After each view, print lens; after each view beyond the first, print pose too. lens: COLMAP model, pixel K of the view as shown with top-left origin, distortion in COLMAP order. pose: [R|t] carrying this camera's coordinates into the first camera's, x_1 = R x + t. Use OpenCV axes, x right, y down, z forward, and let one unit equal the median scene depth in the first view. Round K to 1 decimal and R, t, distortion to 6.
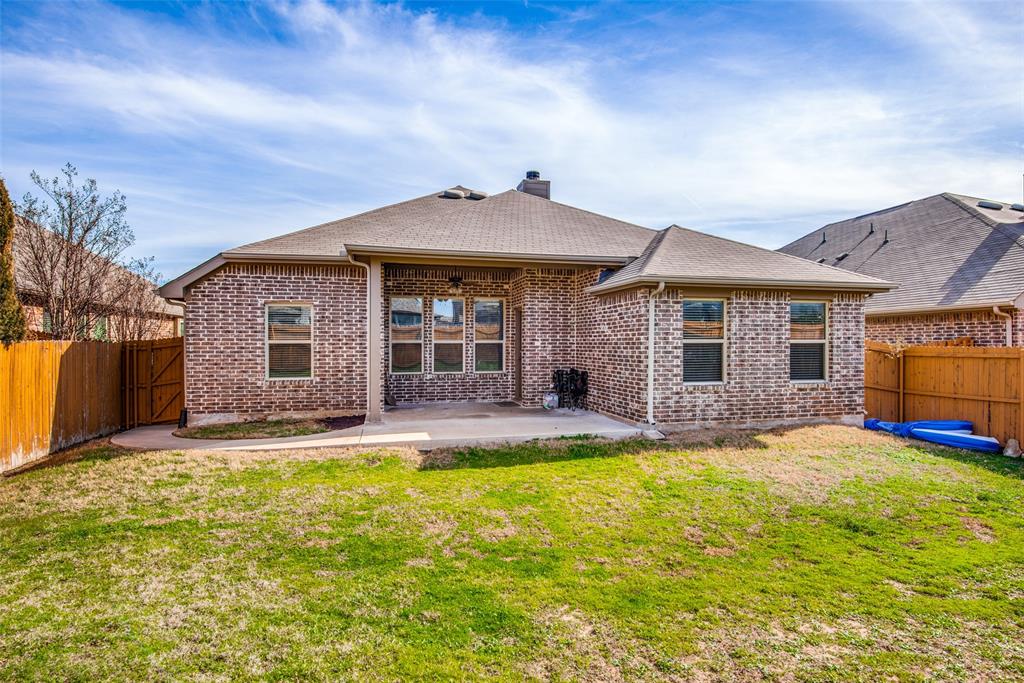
lens RADIAL K [[561.4, 0, 512.0], [0, 561.4, 341.5], [0, 0, 1]] dist [0.004464, -0.038245]
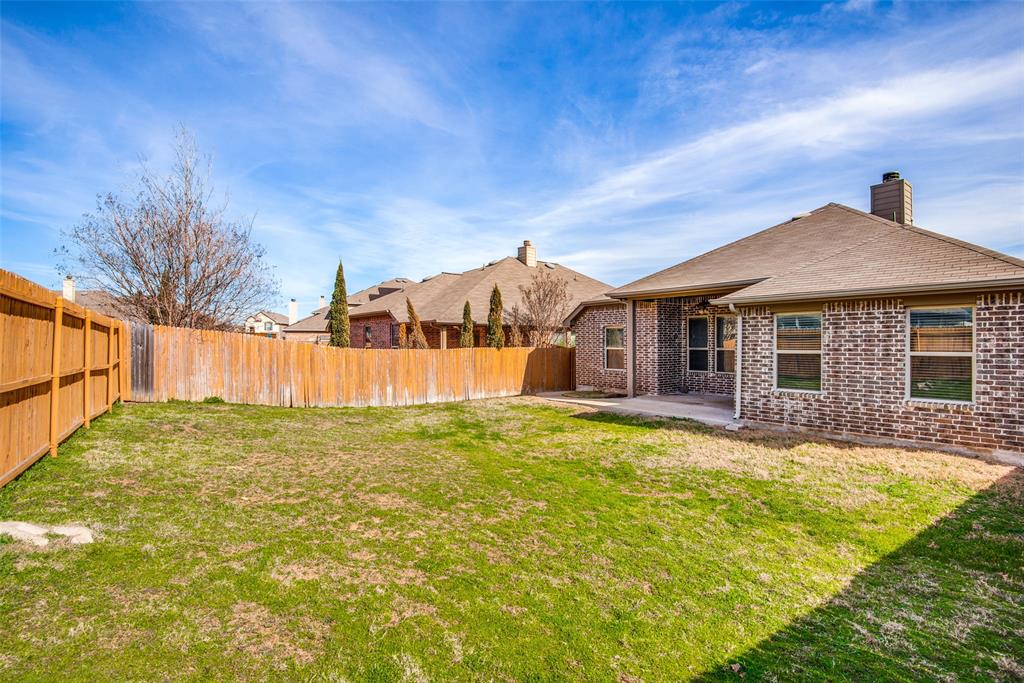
lens RADIAL K [[561.4, 0, 512.0], [0, 561.4, 341.5], [0, 0, 1]] dist [0.004464, -0.038245]
pose [[0.340612, -0.001161, -0.940203, 1.147737], [0.000027, 0.999999, -0.001225, -0.018922], [0.940204, 0.000391, 0.340612, 0.110015]]
